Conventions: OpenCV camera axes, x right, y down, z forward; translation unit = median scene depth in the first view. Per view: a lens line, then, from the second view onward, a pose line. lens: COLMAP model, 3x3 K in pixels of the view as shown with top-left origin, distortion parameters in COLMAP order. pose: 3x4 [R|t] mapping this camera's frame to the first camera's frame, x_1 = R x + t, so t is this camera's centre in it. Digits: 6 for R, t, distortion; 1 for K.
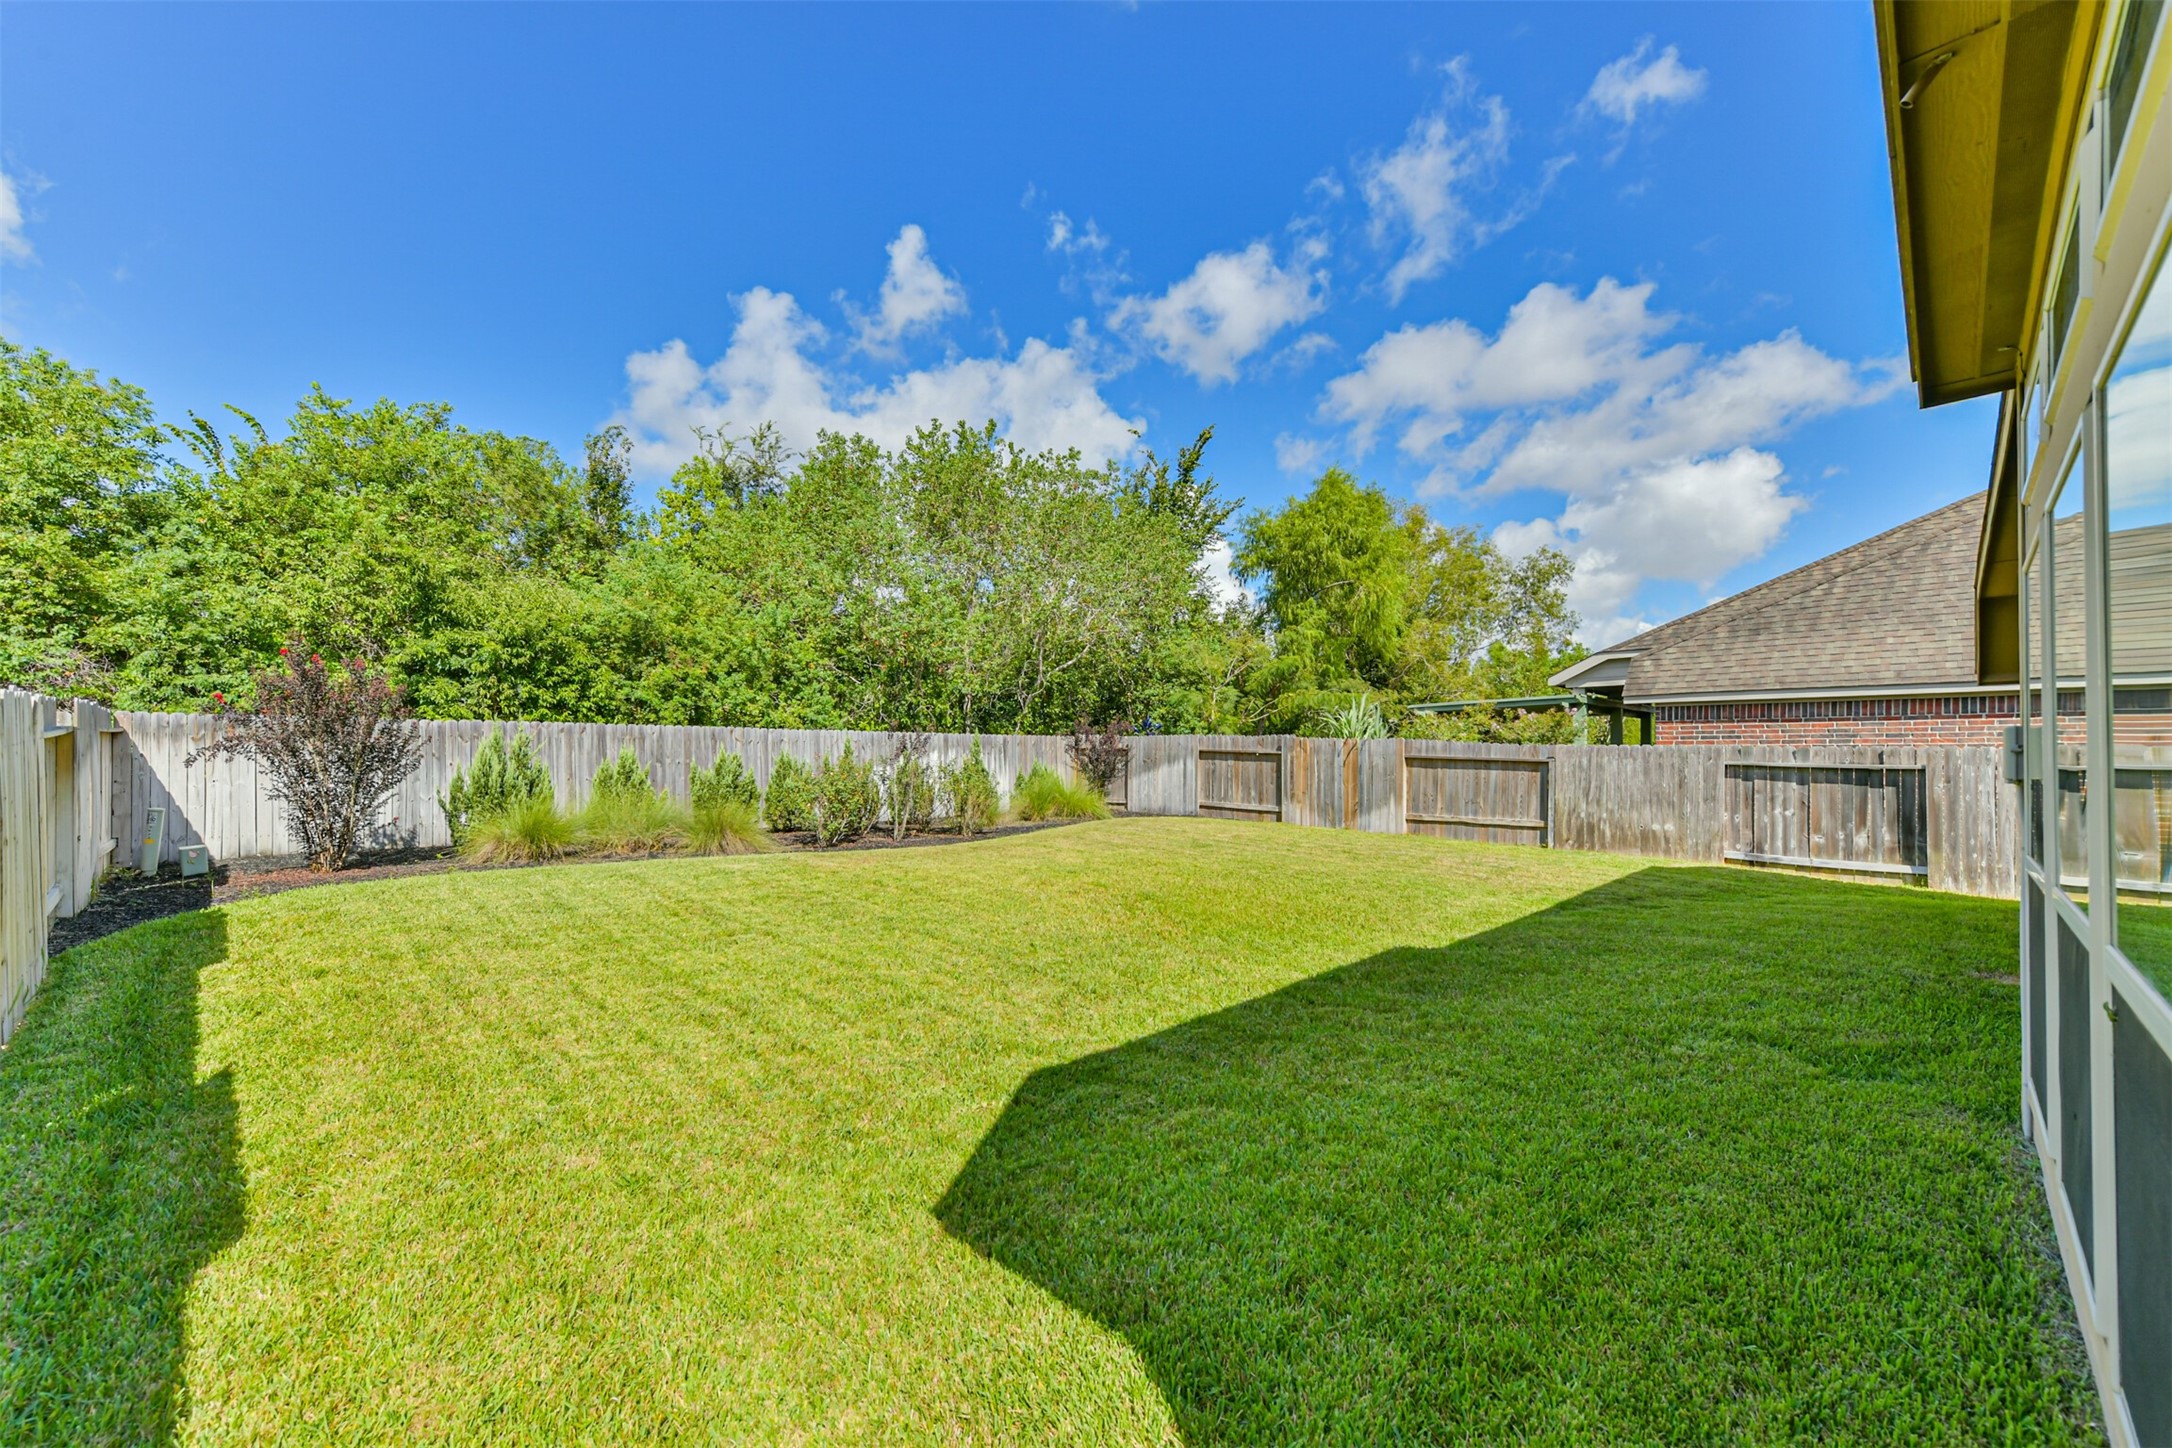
lens RADIAL K [[871.1, 0, 1091.2], [0, 871.1, 741.8], [0, 0, 1]] dist [0.002273, -0.000135]
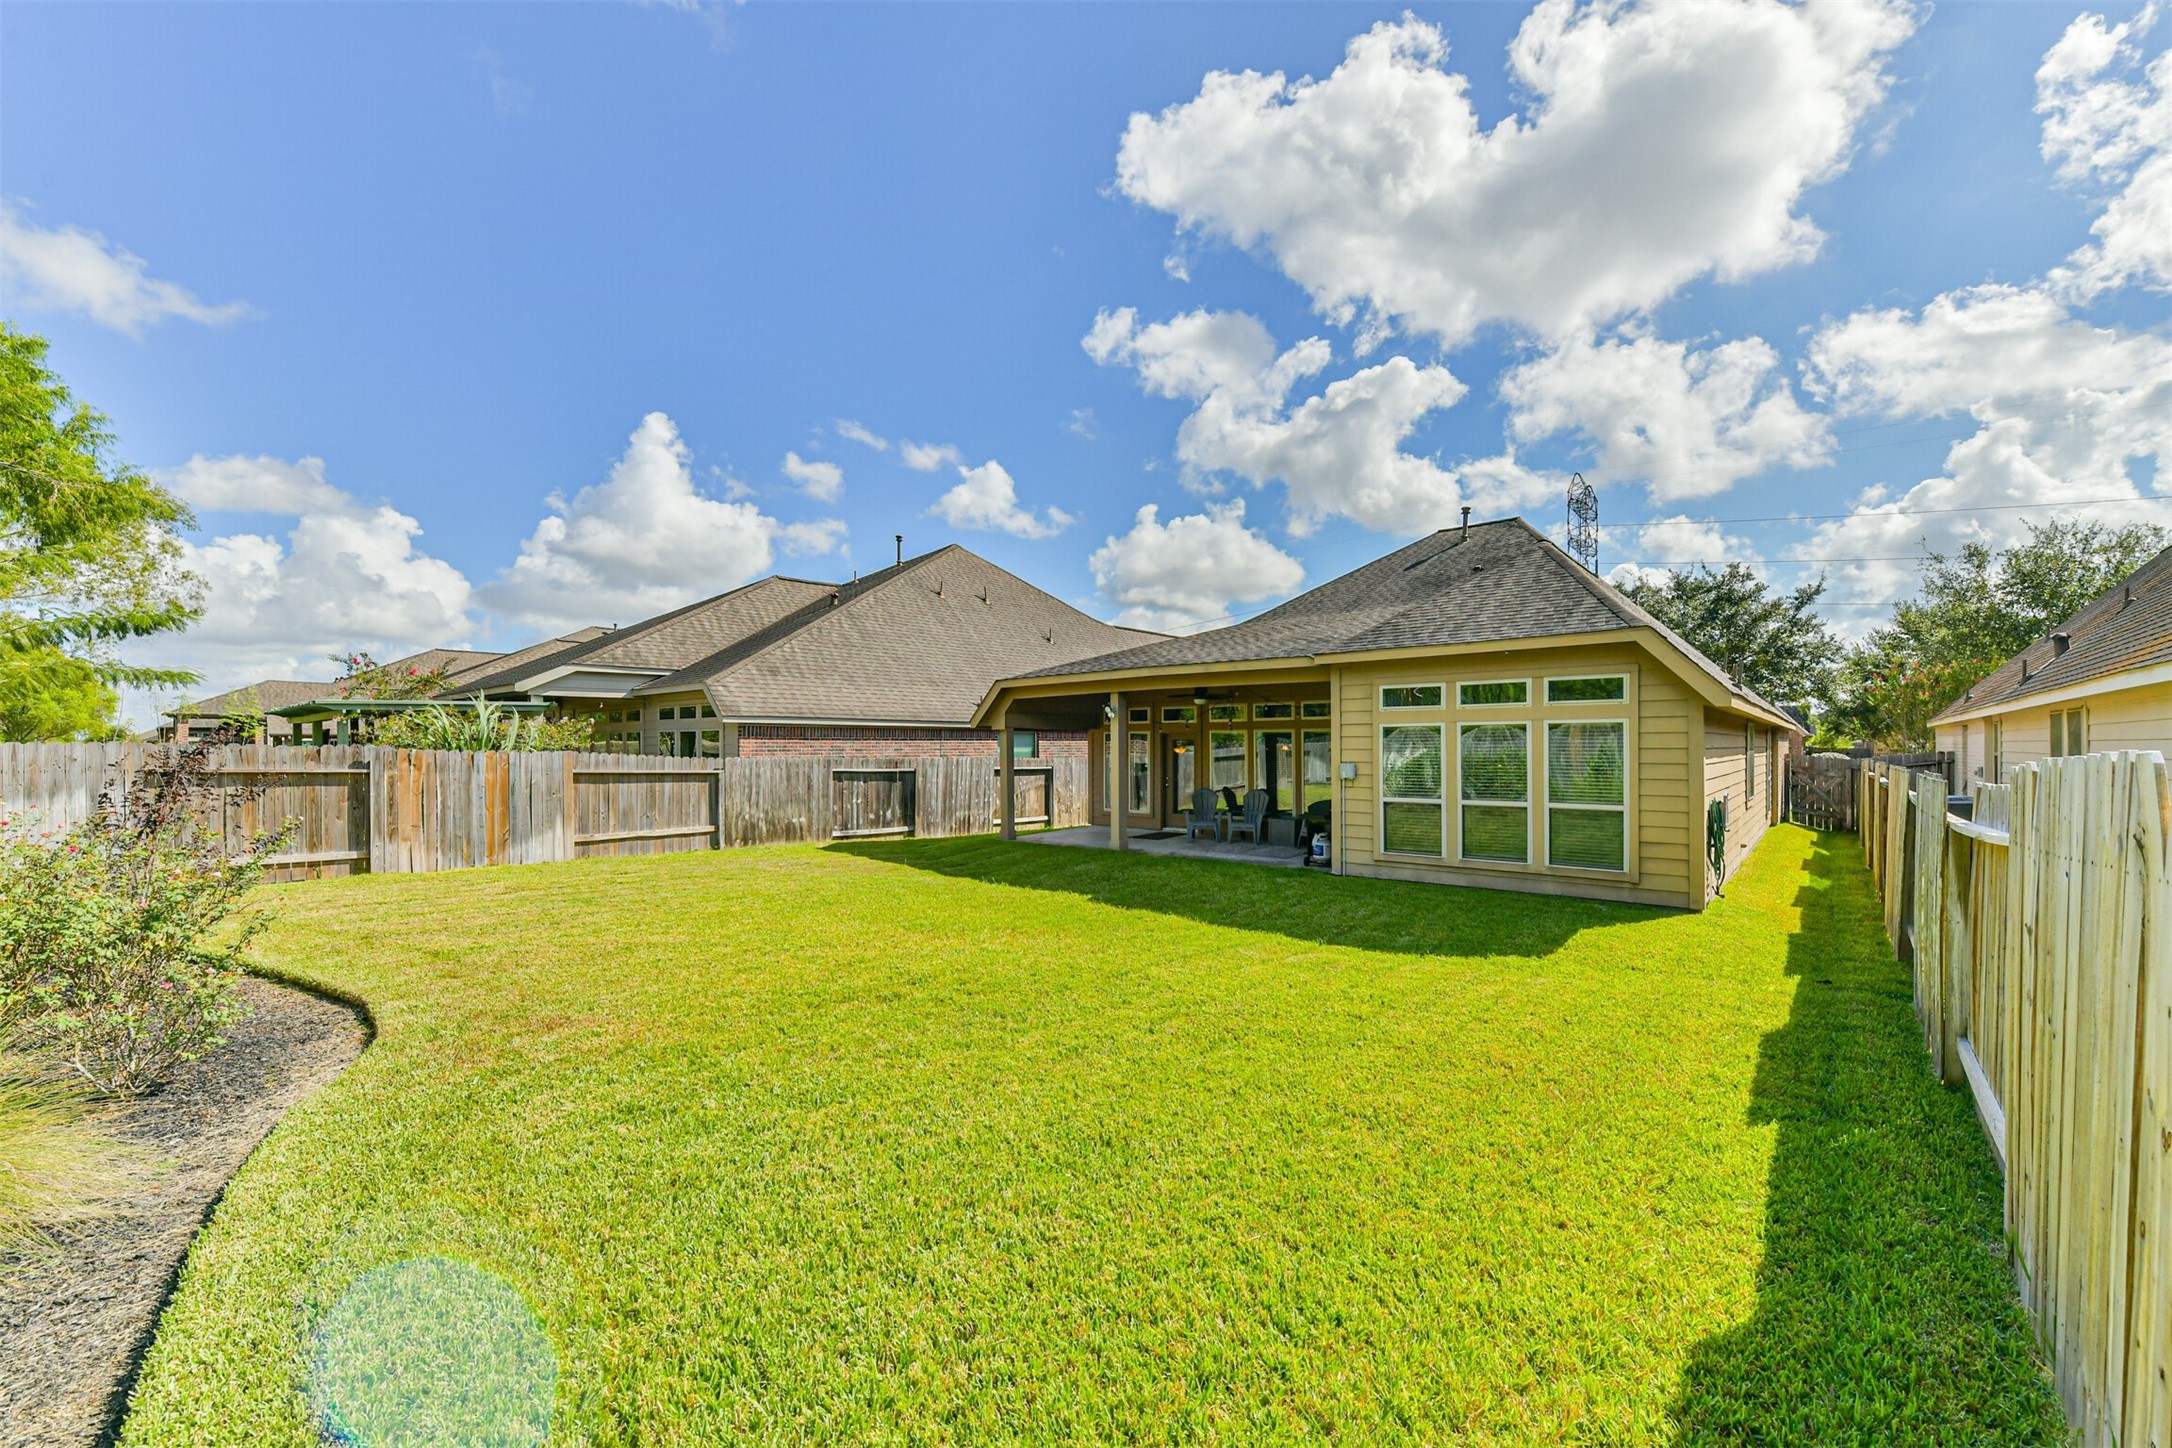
lens RADIAL K [[871.1, 0, 1090.4], [0, 871.1, 744.0], [0, 0, 1]] dist [0.002273, -0.000135]
pose [[-0.073626, 0.003414, 0.997280, -0.666865], [-0.007101, 0.999967, -0.003947, -0.014290], [-0.997261, -0.007372, -0.073599, 0.632352]]
